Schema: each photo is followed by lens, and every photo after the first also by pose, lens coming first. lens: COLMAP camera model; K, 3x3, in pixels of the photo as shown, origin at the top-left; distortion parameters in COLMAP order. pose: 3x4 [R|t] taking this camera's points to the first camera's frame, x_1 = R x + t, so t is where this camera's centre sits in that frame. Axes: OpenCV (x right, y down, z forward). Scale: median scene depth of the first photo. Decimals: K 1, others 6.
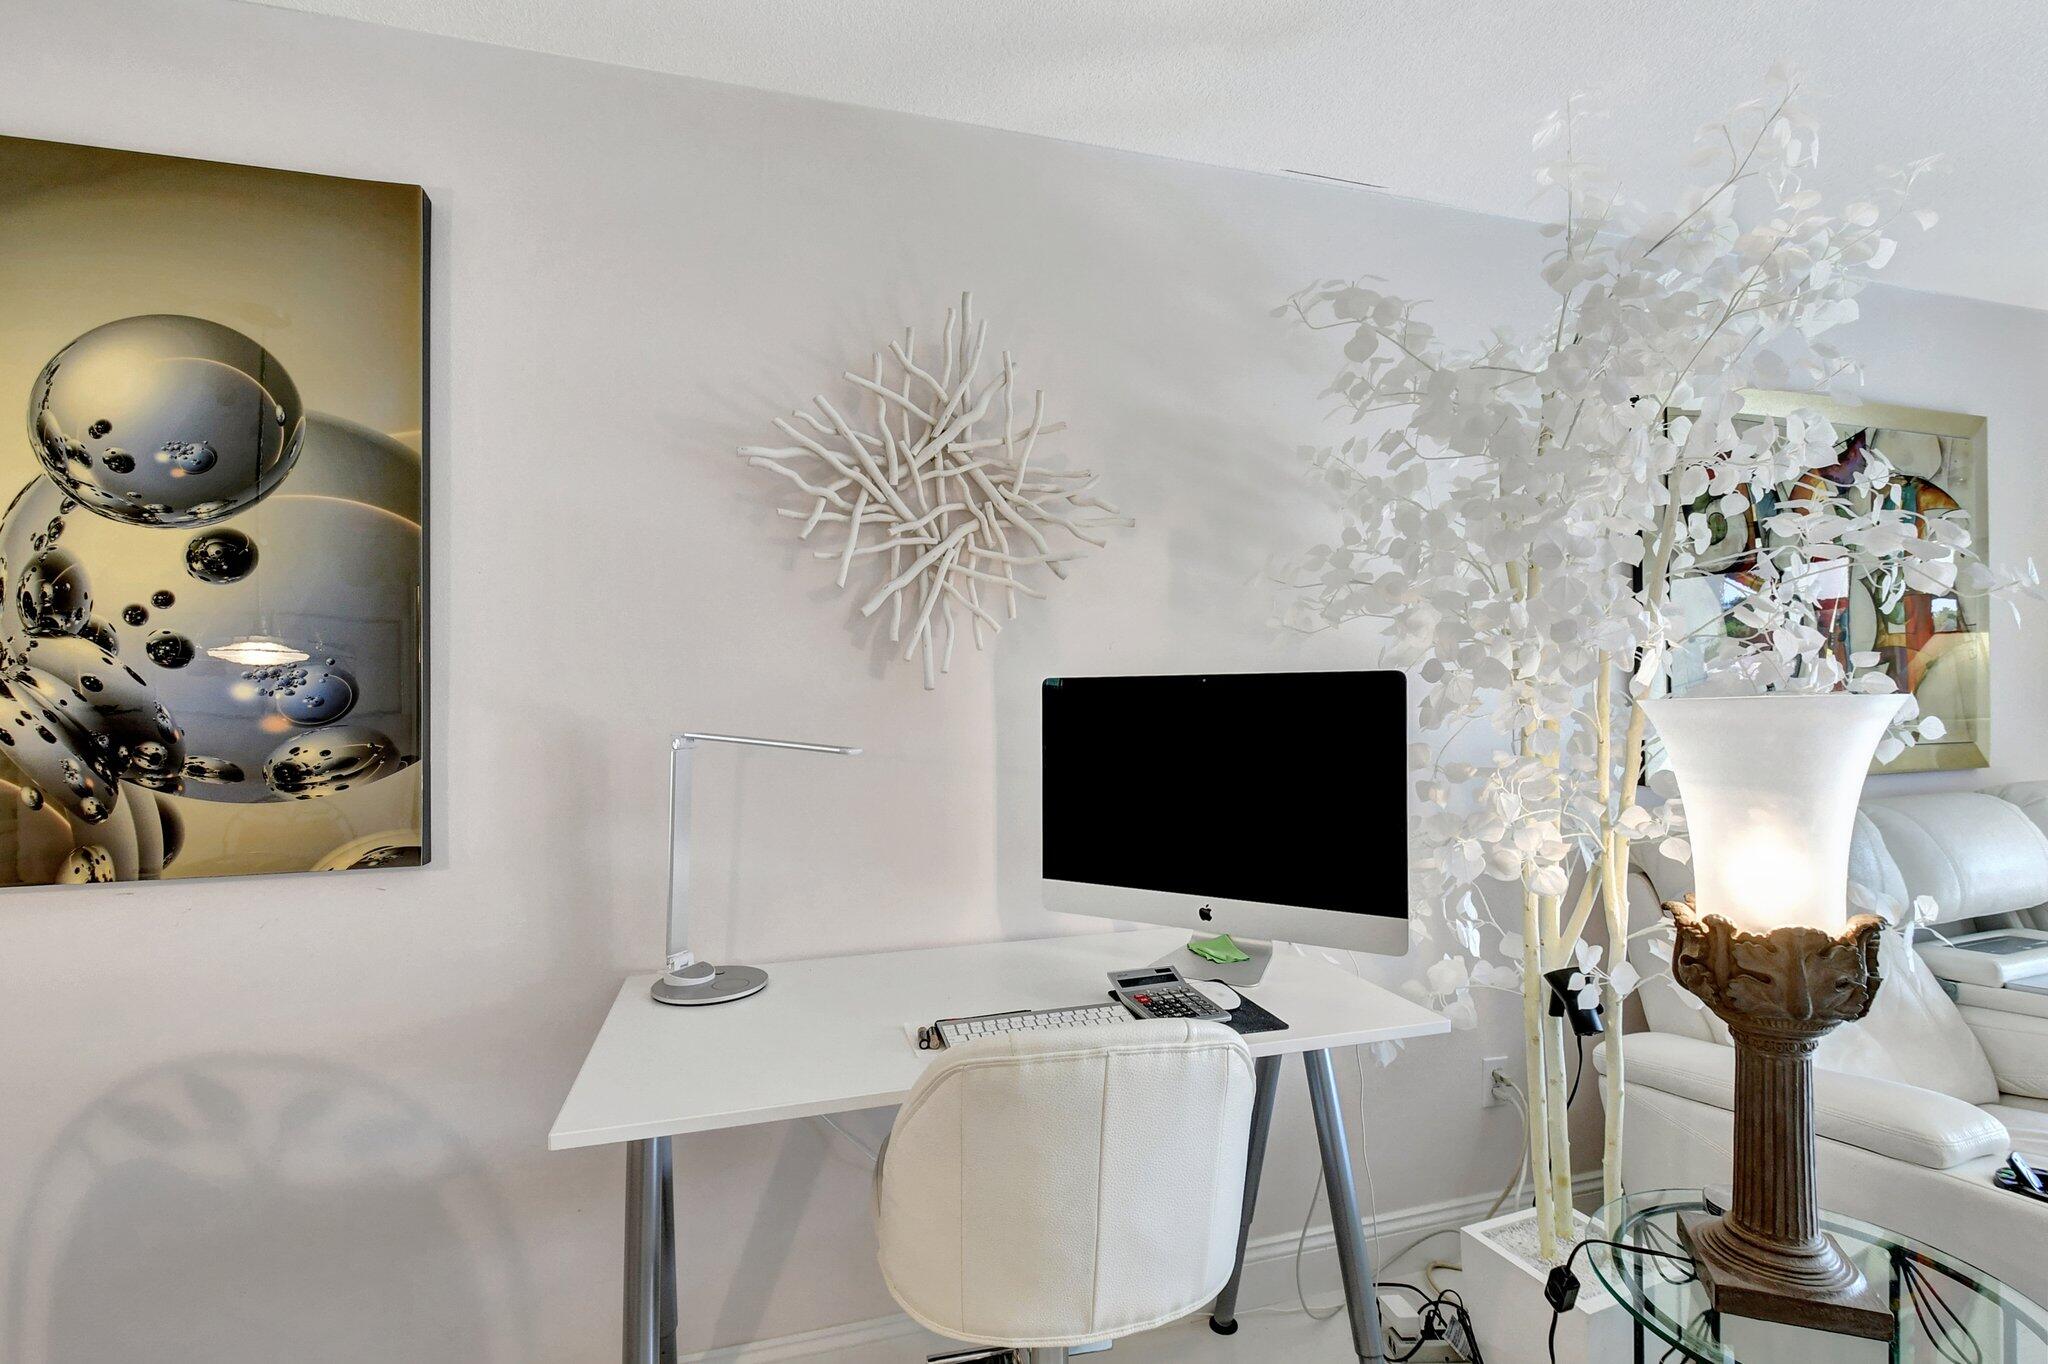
lens RADIAL K [[913.9, 0, 1025.6], [0, 913.9, 705.1], [0, 0, 1]] dist [0.001099, -0.007661]
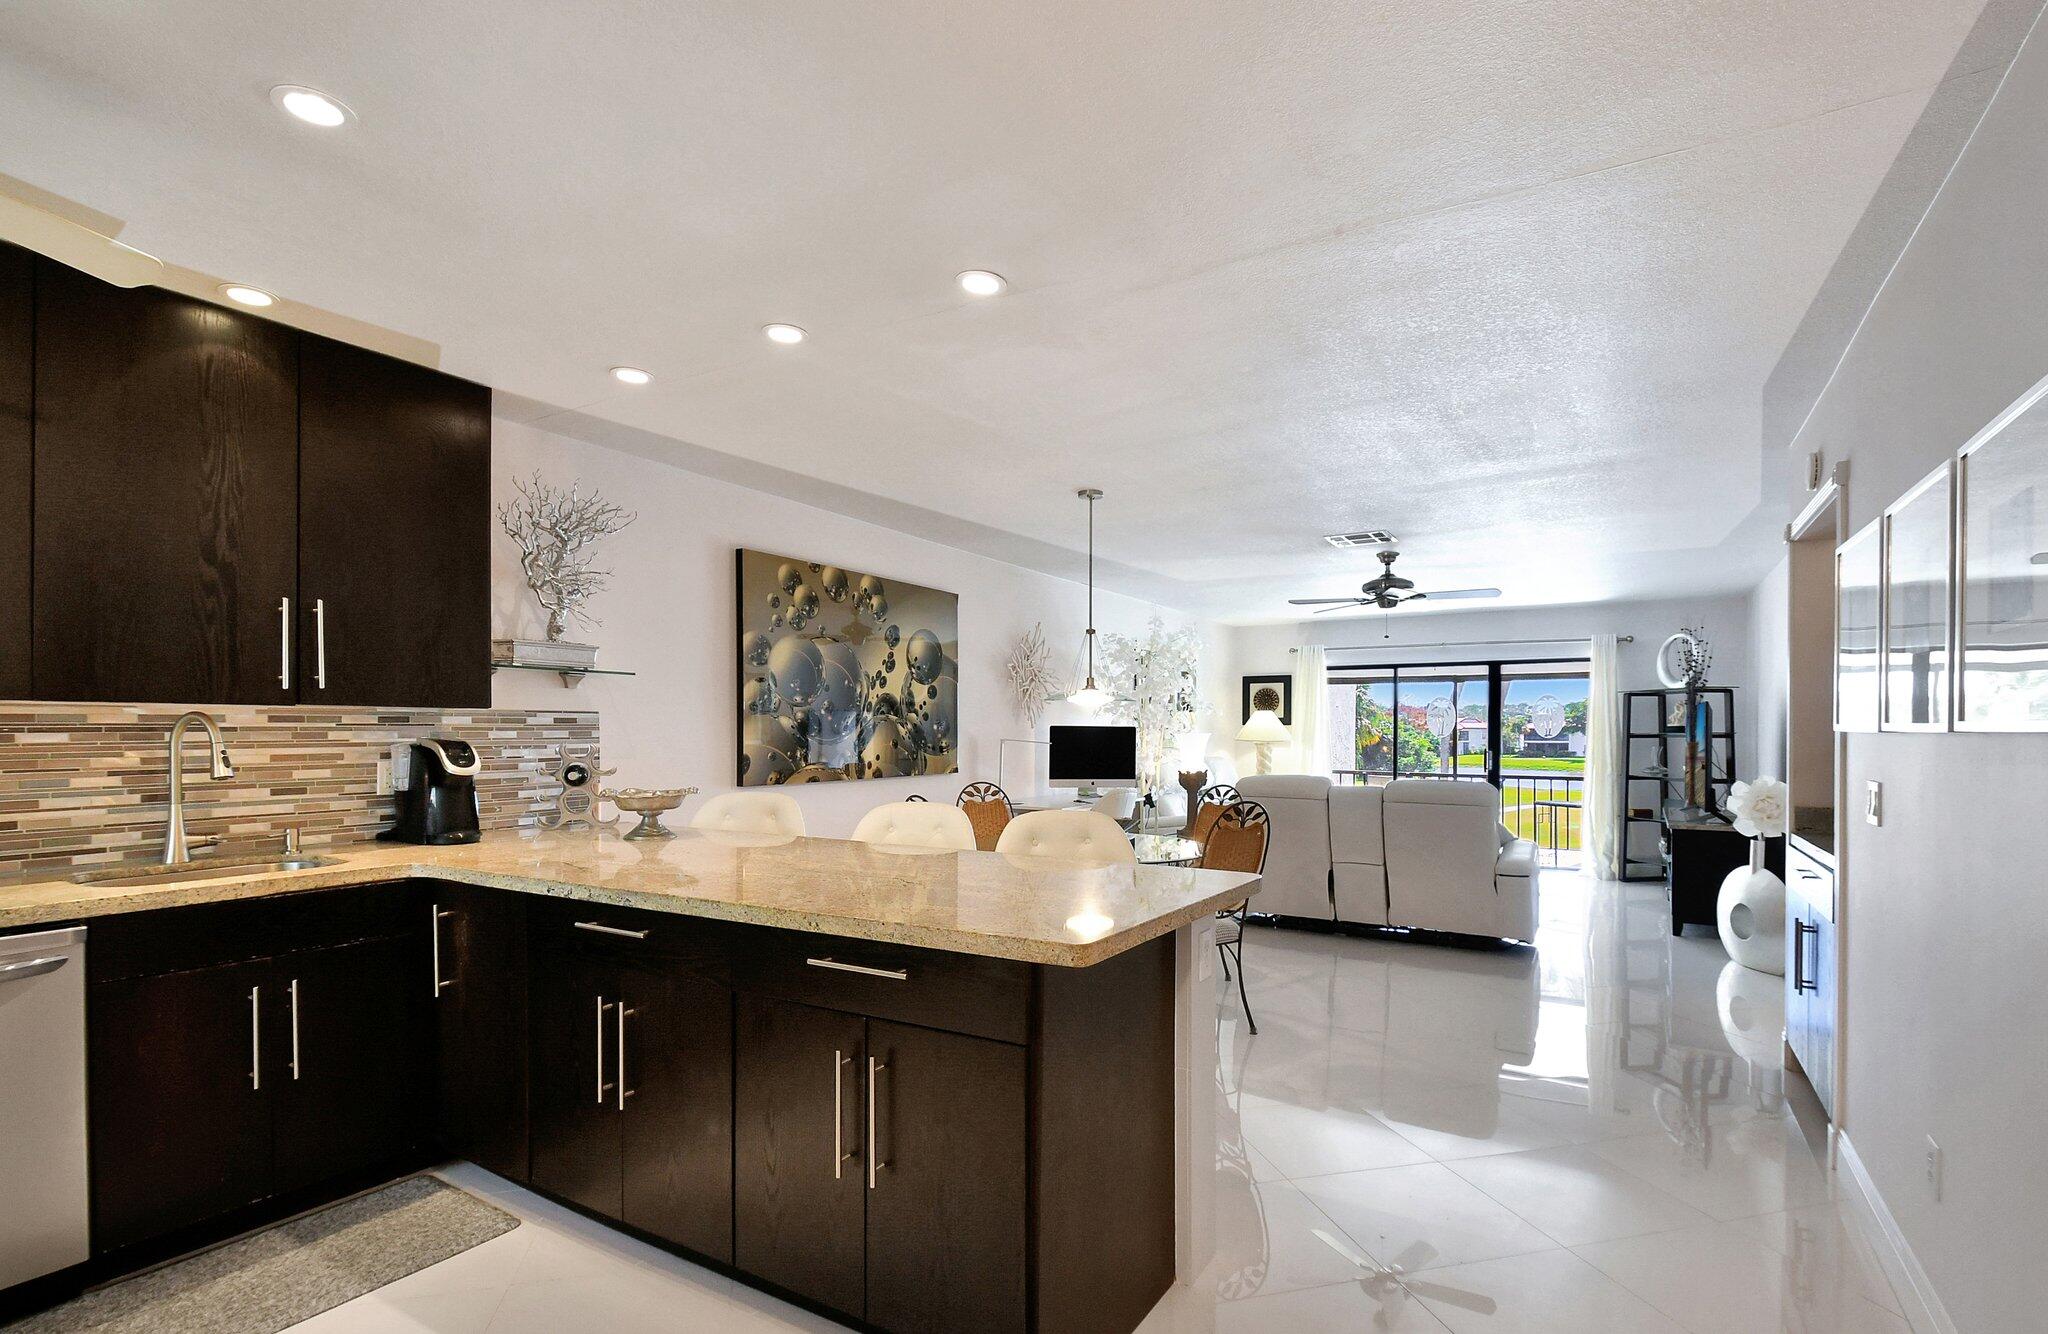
lens RADIAL K [[939.5, 0, 1072.8], [0, 939.5, 729.9], [0, 0, 1]] dist [0.024263, -0.023504]
pose [[0.722277, 0.015622, 0.691428, -3.121194], [-0.020799, 0.999783, -0.000861, -0.011143], [-0.691291, -0.013759, 0.722445, -2.238209]]
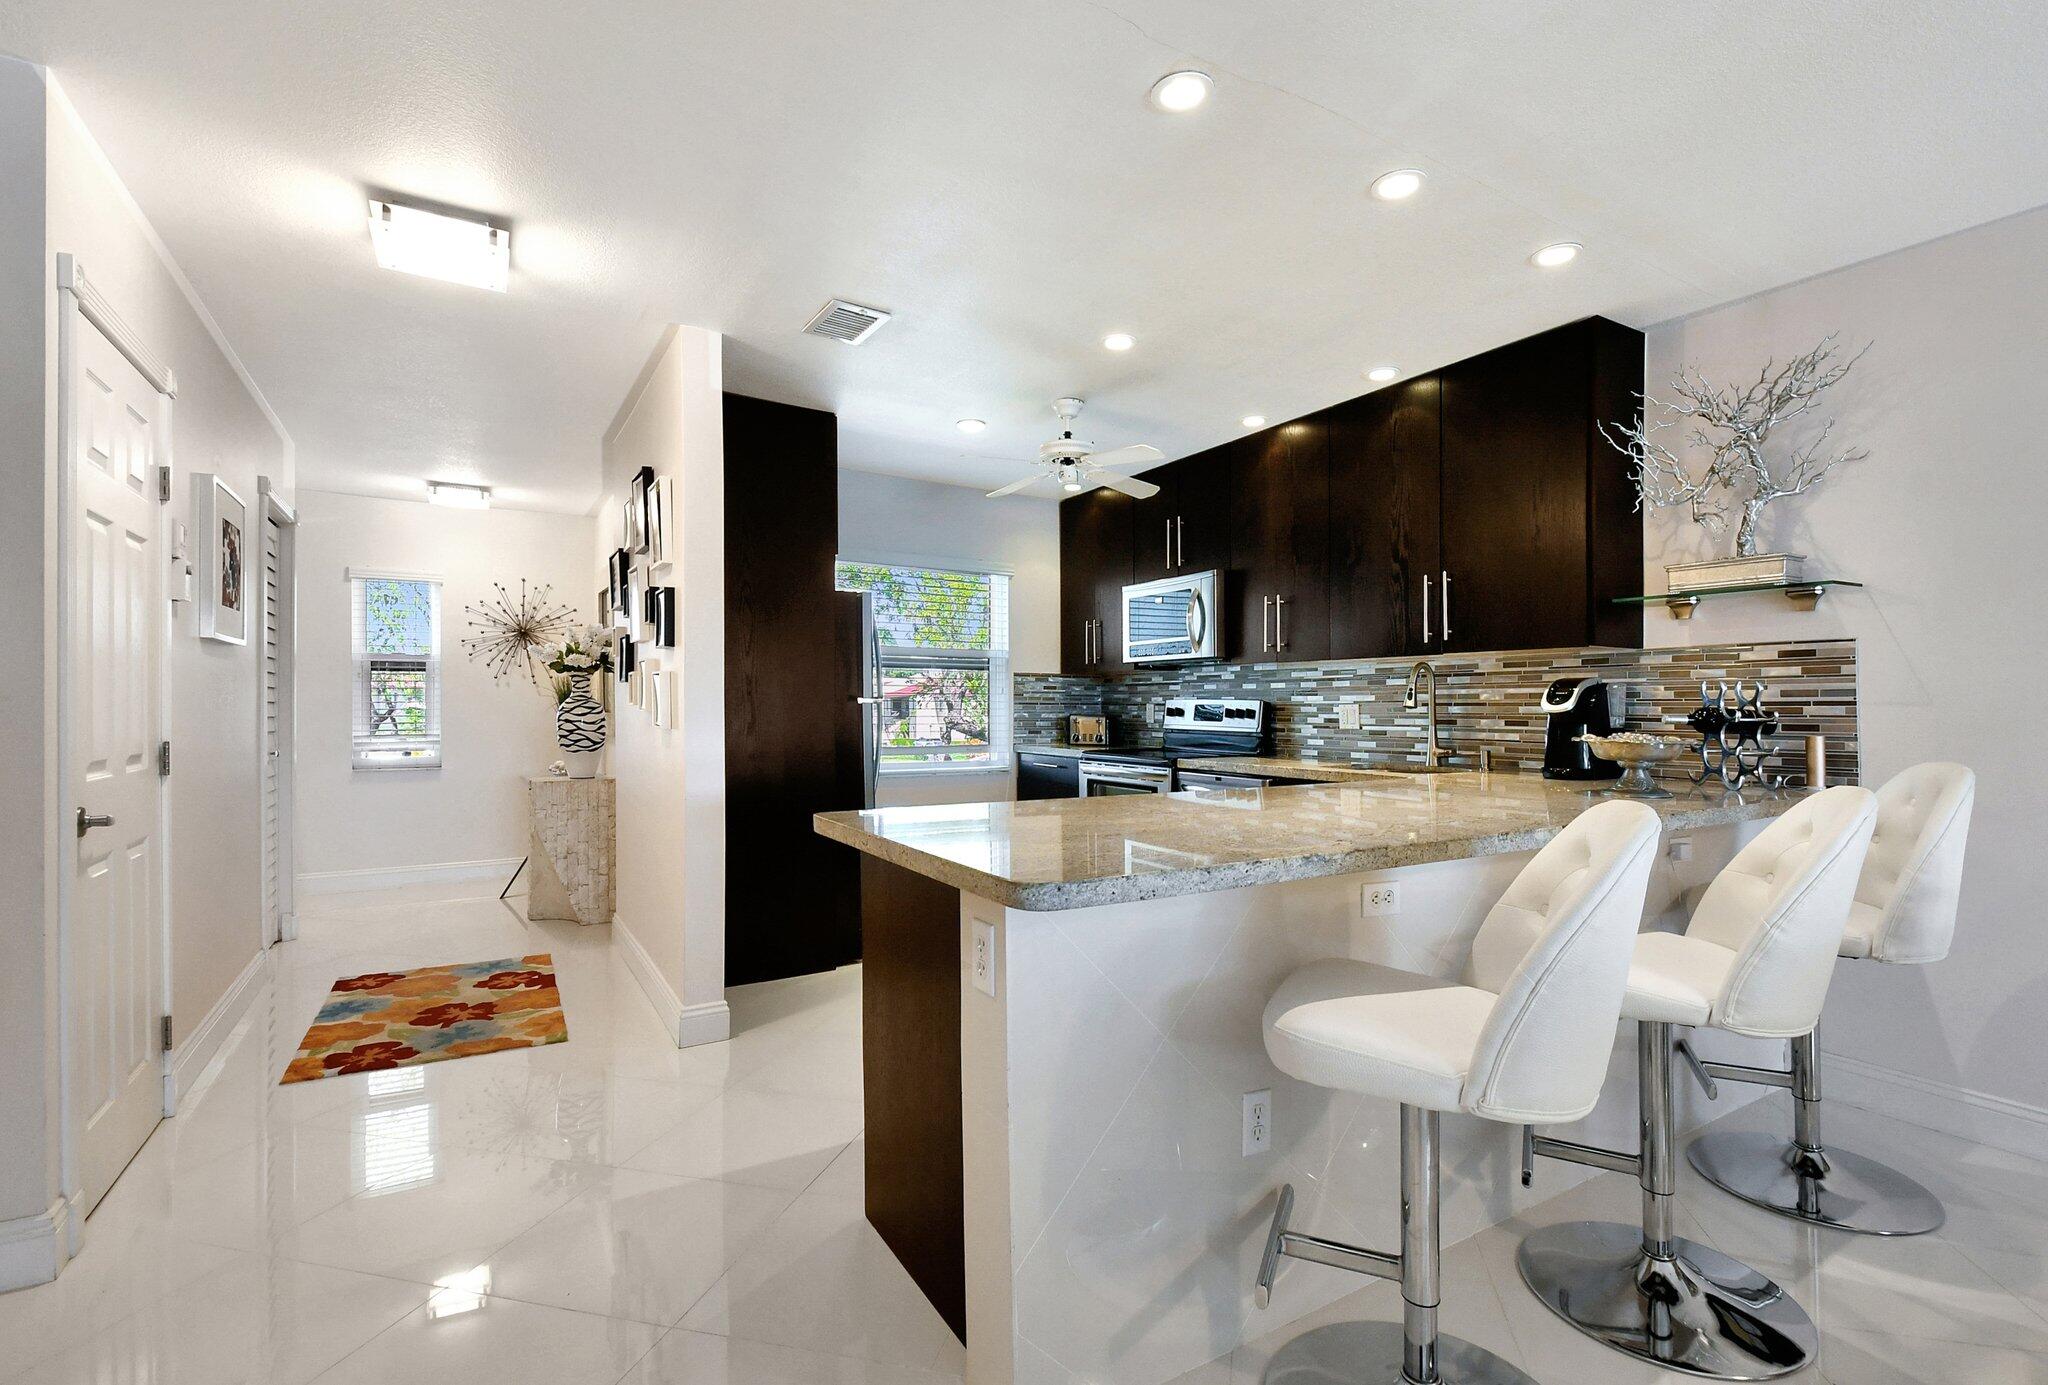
lens RADIAL K [[951.9, 0, 1035.2], [0, 951.9, 718.3], [0, 0, 1]] dist [0.002996, 0.000081]
pose [[0.239328, 0.027435, -0.970551, -0.799888], [0.003256, 0.999572, 0.029058, 0.062389], [0.970933, -0.010114, 0.239136, -1.475650]]
